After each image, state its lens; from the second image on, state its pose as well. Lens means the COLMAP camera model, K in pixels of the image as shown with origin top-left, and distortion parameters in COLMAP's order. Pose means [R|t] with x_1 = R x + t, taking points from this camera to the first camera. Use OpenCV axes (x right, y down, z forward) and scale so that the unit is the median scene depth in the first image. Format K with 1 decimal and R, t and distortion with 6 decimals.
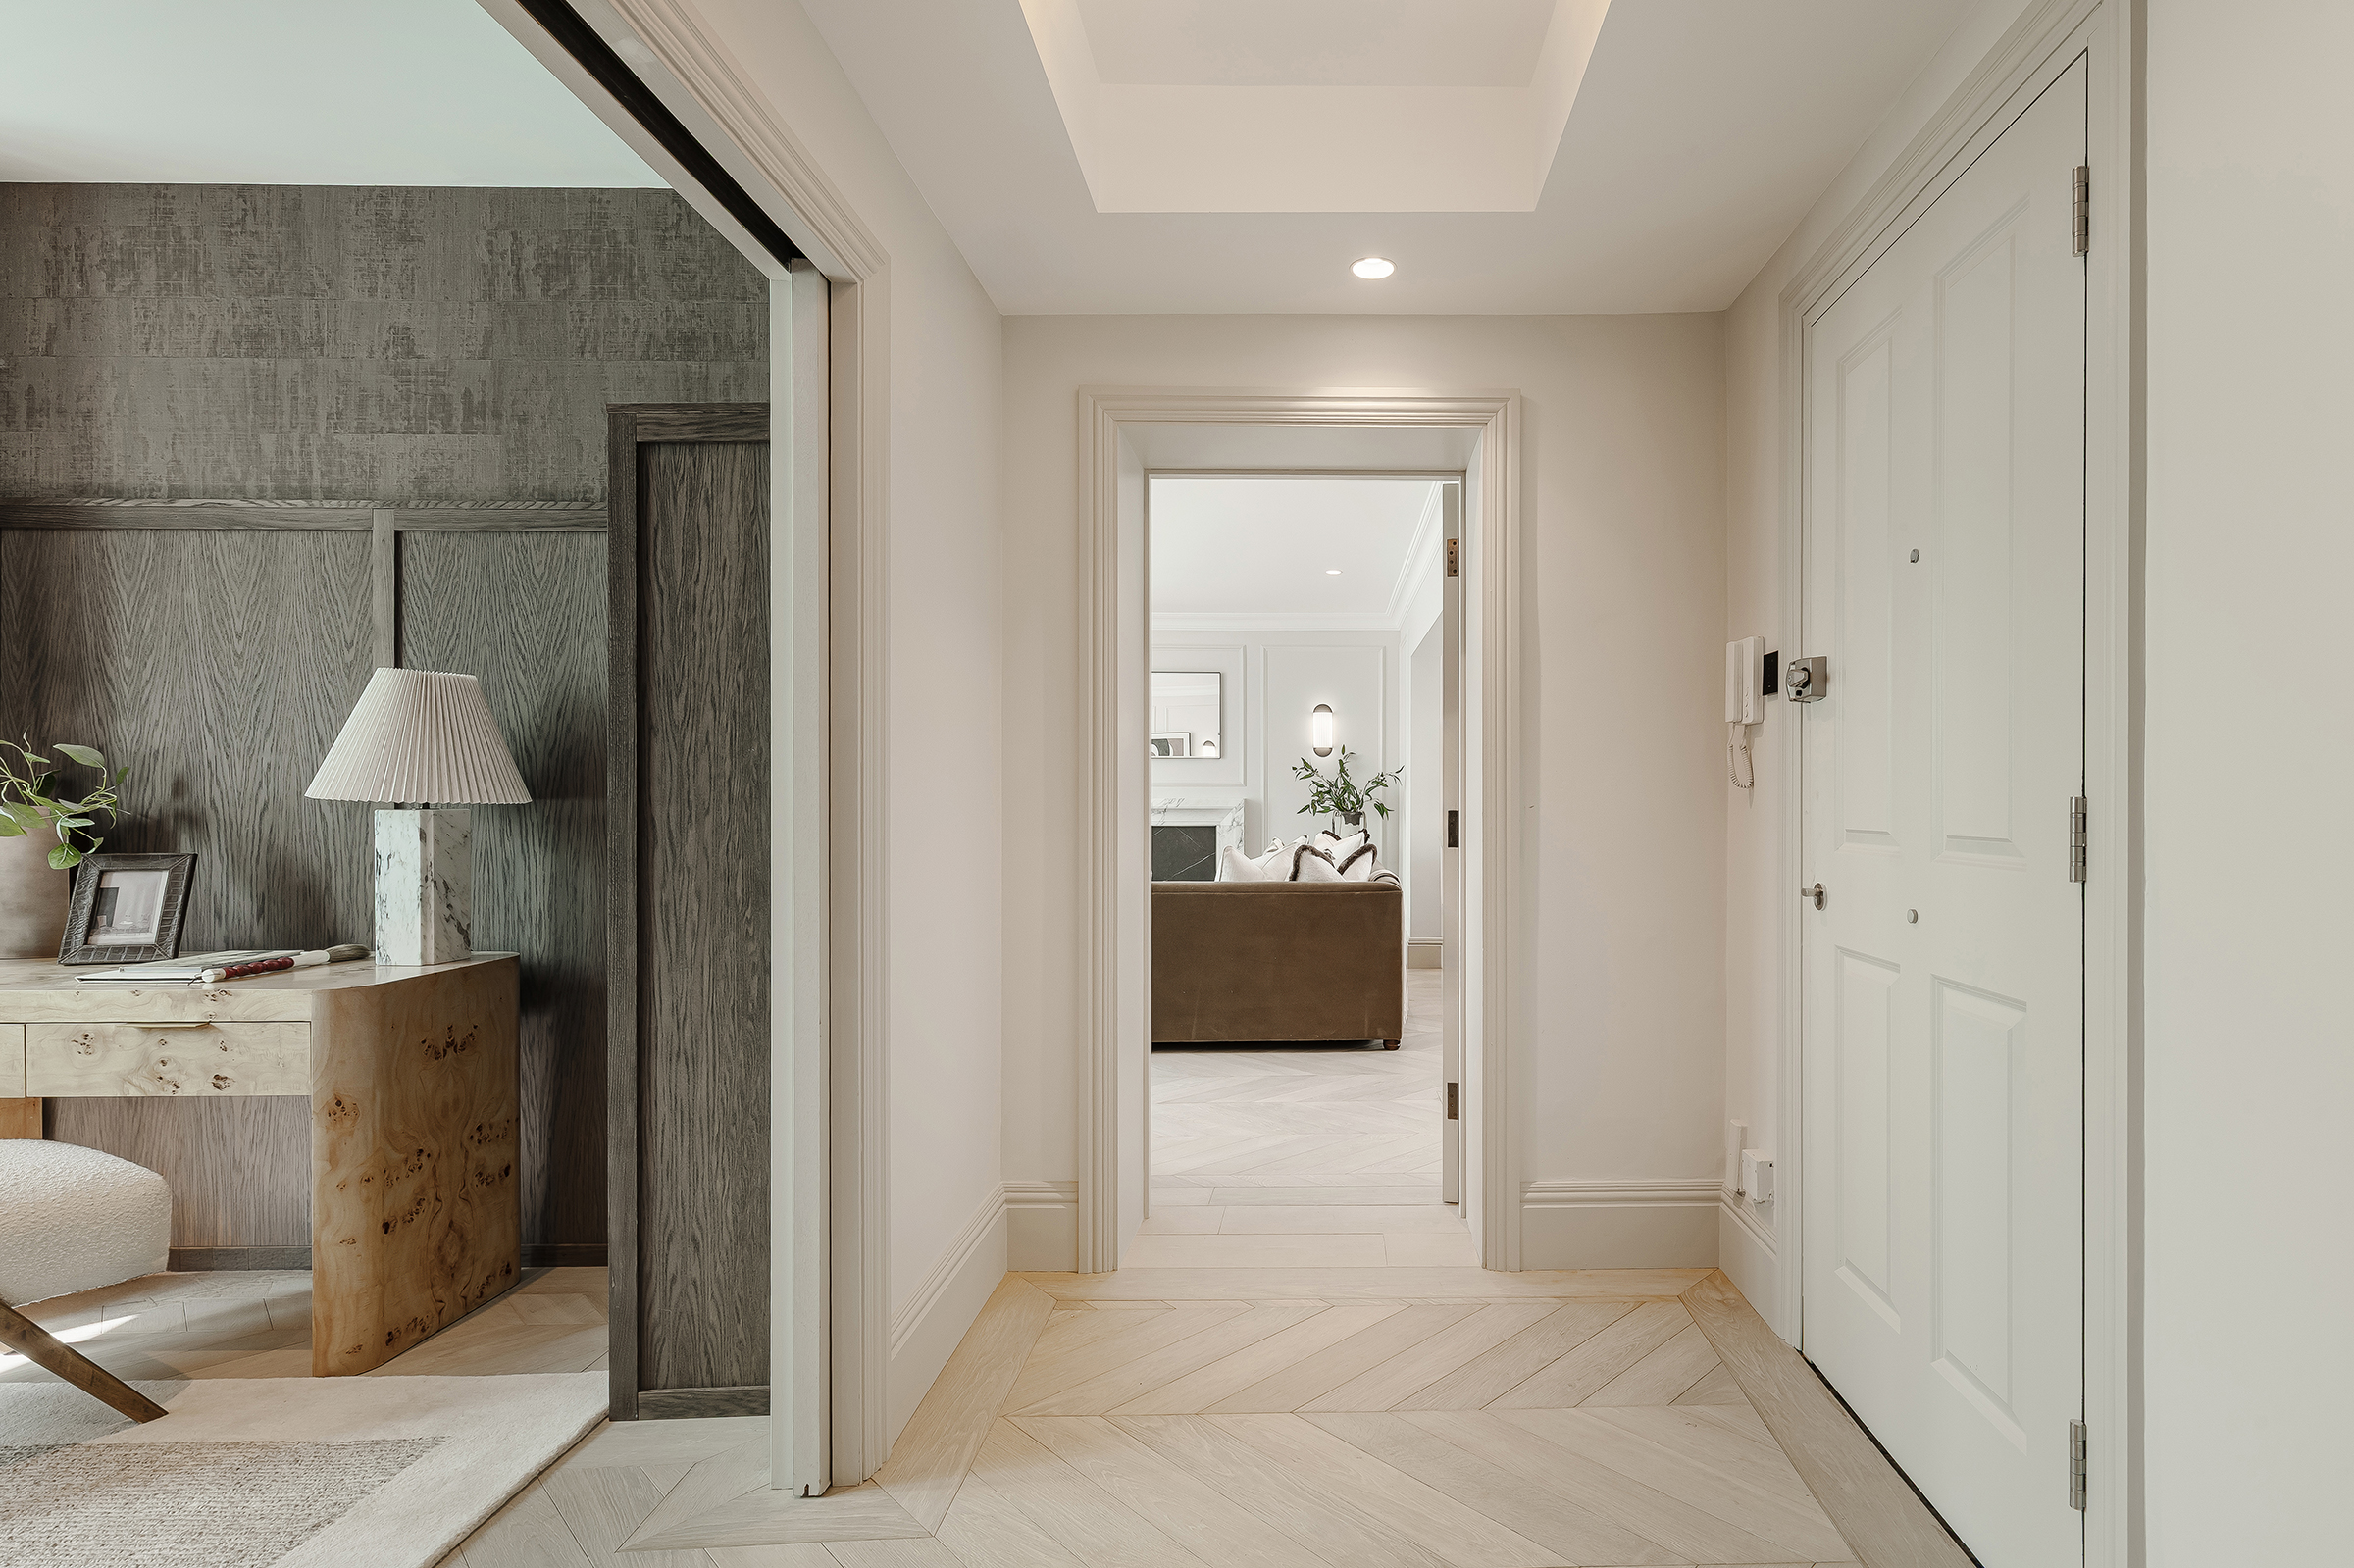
lens RADIAL K [[1057.4, 0, 1177.0], [0, 1057.4, 784.0], [0, 0, 1]] dist [0.000979, -0.000054]
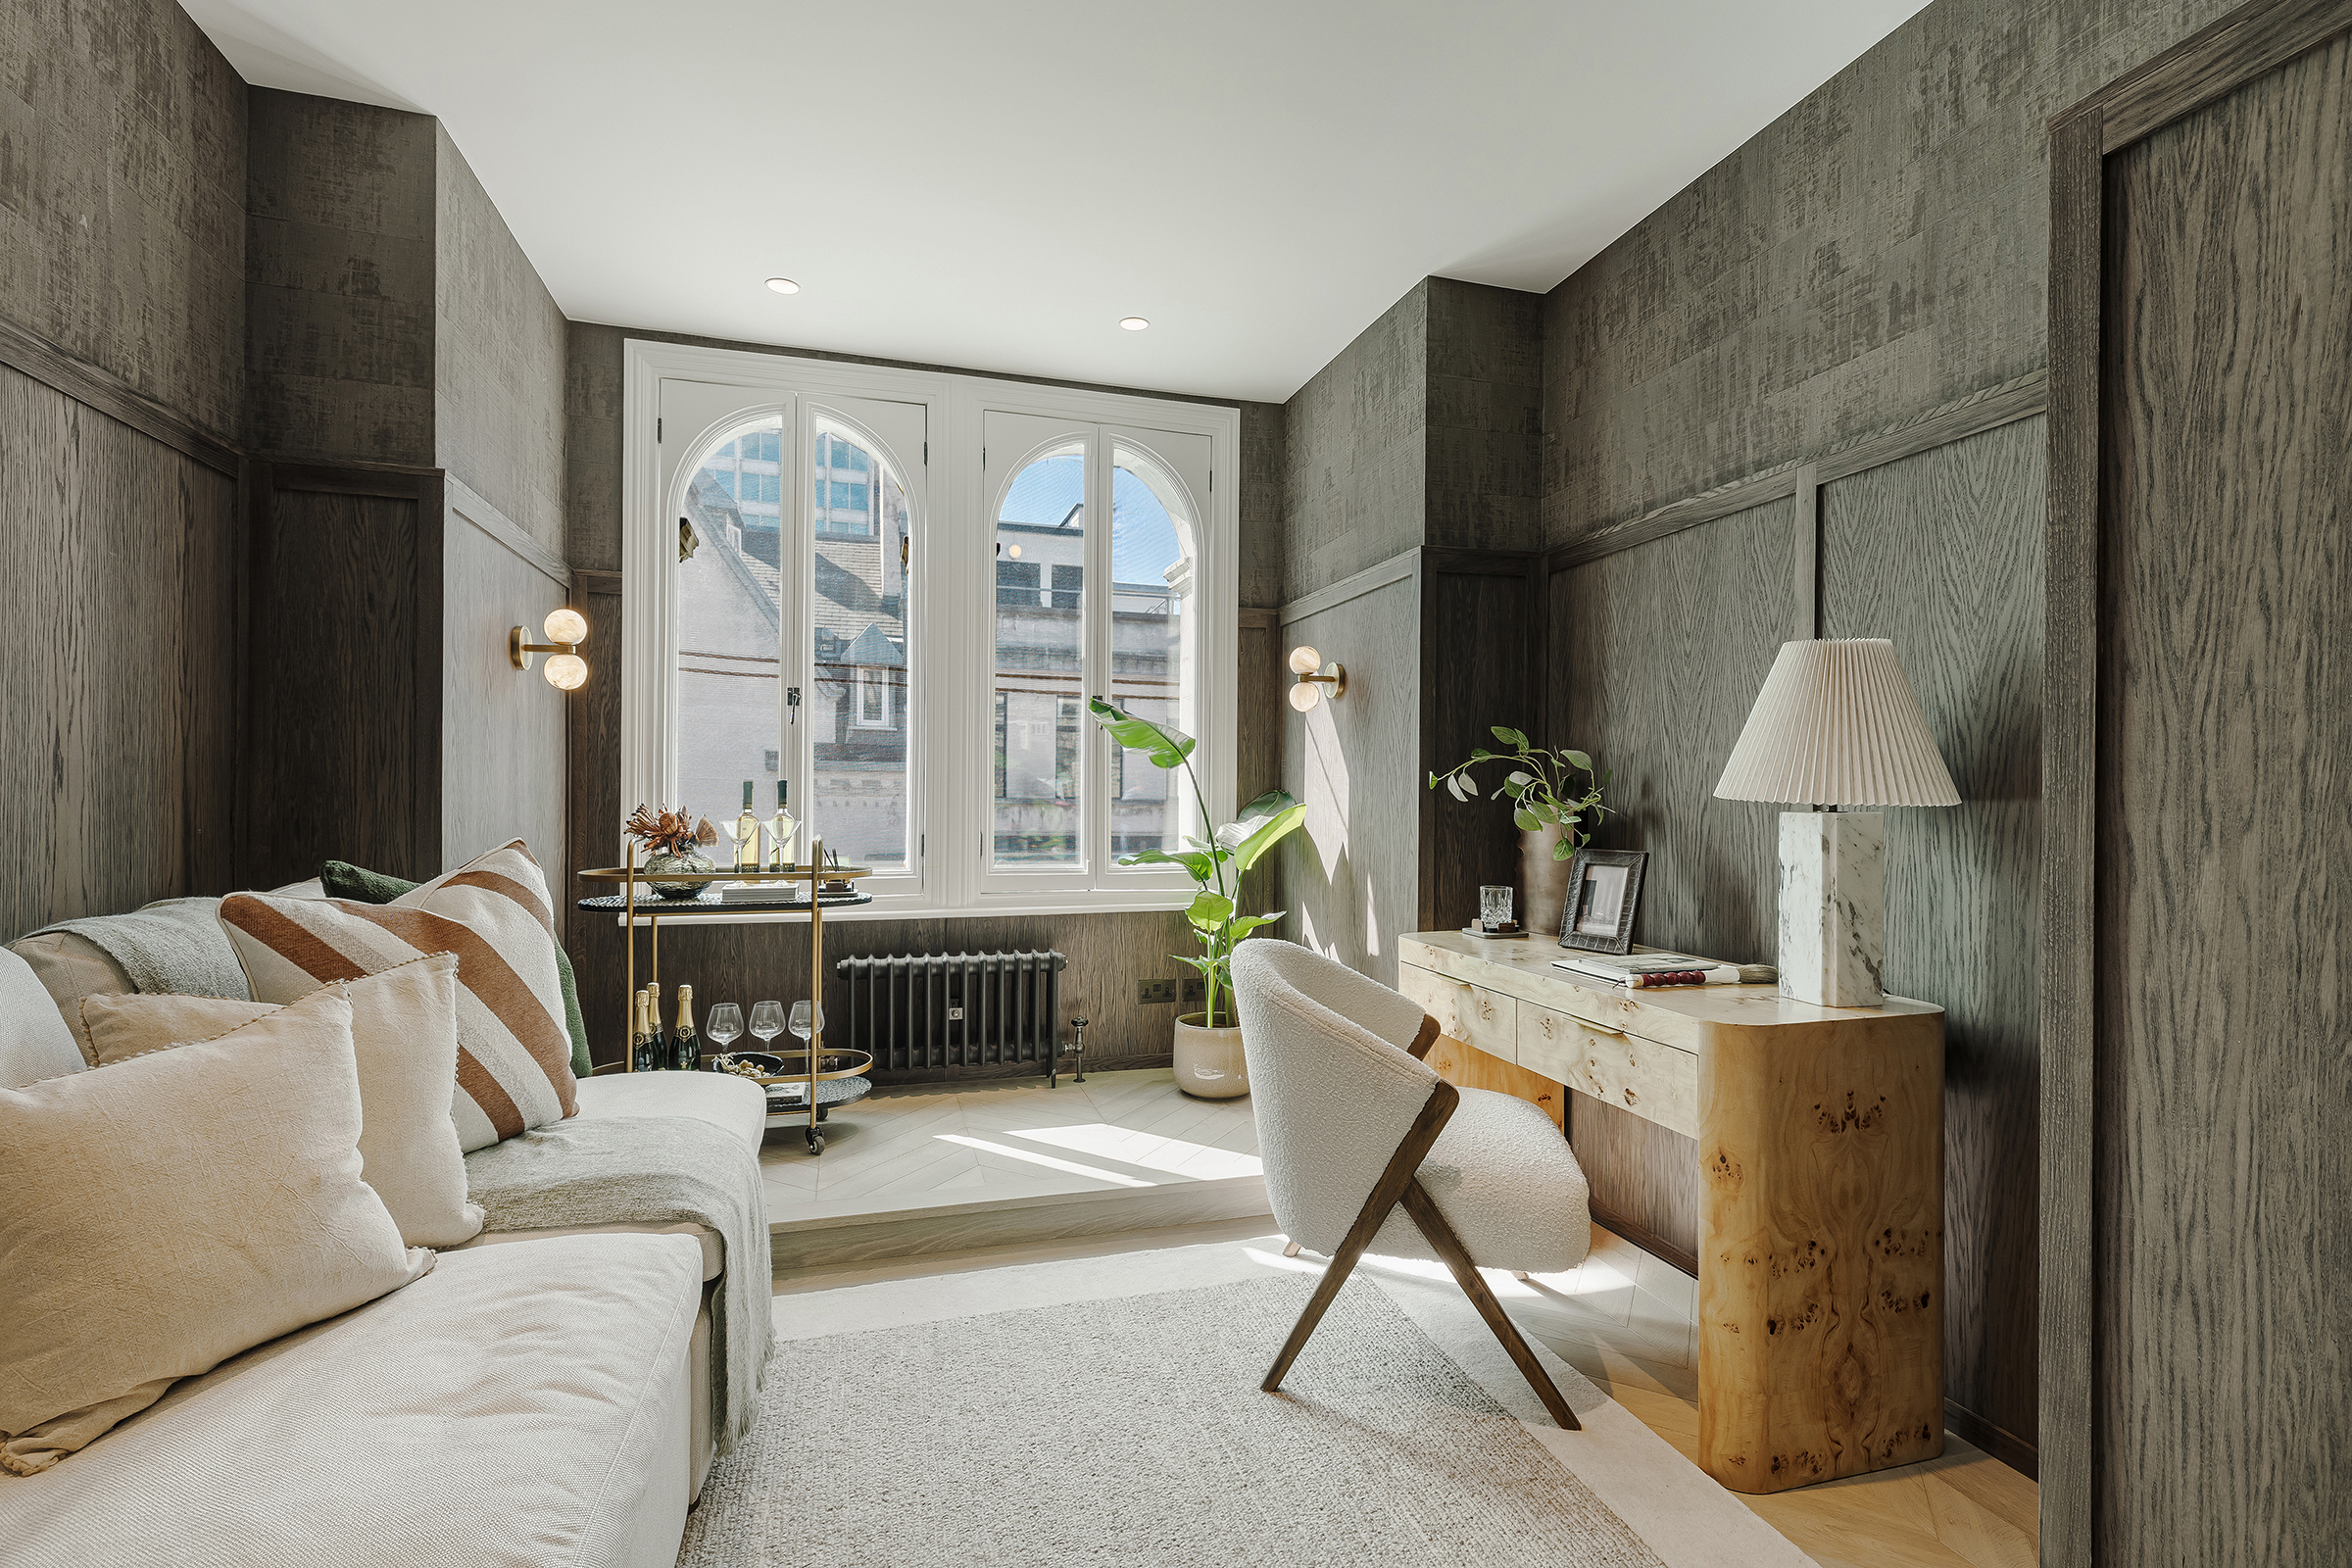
lens RADIAL K [[1259.4, 0, 1177.8], [0, 1259.4, 812.4], [0, 0, 1]] dist [0.006703, 0.000120]
pose [[0.432190, 0.013721, -0.901678, -0.061834], [0.007141, 0.999801, 0.018637, 0.002733], [0.901754, -0.014494, 0.432006, 0.143189]]
